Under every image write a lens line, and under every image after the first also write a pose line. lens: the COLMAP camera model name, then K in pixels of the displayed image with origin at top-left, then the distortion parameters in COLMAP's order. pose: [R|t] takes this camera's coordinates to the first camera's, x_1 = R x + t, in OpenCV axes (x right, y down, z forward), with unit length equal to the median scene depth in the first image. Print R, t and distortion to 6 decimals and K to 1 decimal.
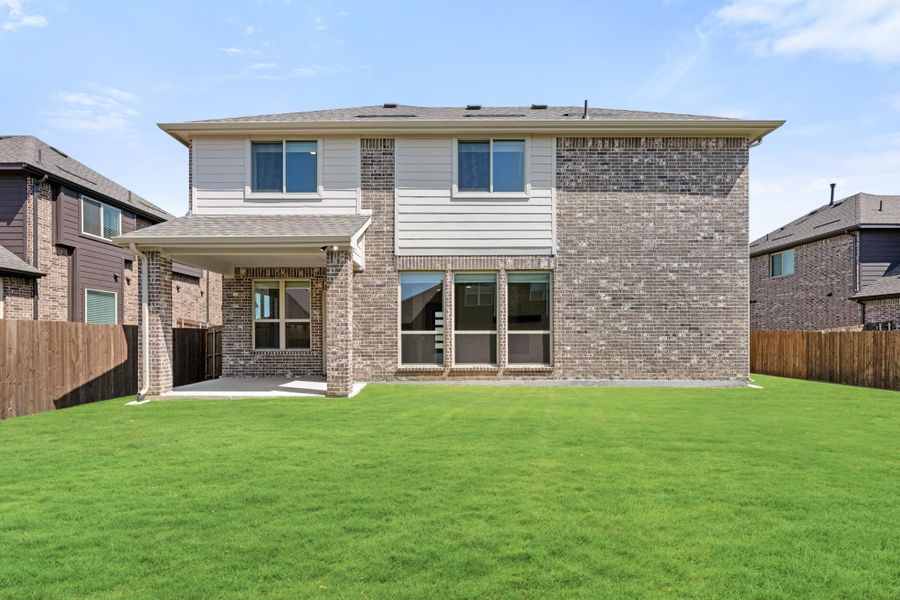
lens RADIAL K [[396.9, 0, 450.6], [0, 396.9, 342.7], [0, 0, 1]] dist [0.000677, 0.000052]
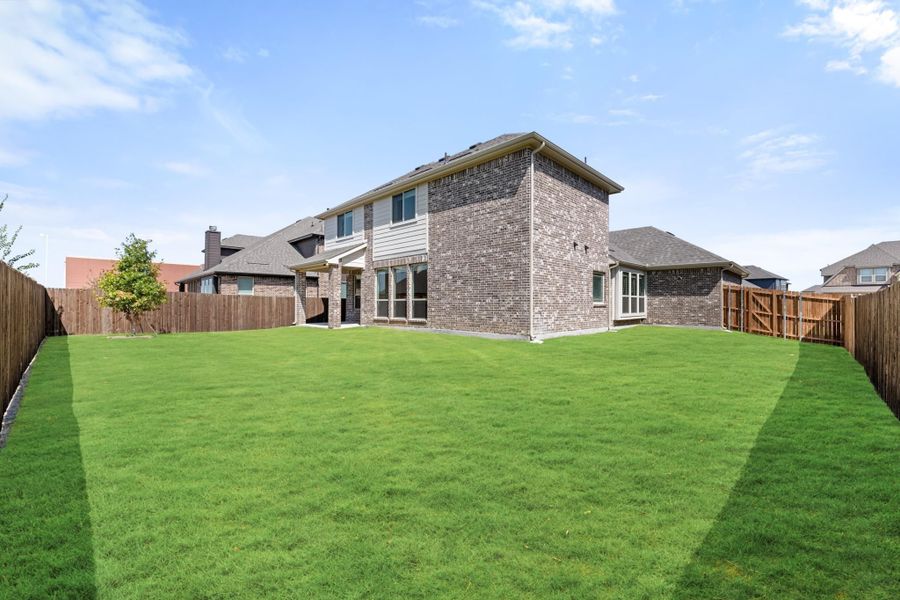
lens RADIAL K [[361.0, 0, 447.0], [0, 361.0, 302.3], [0, 0, 1]] dist [0.000321, 0.000012]
pose [[0.708792, -0.002012, -0.705415, 1.382343], [-0.006286, 0.999938, -0.009169, -0.001551], [0.705390, 0.010933, 0.708735, -0.009279]]
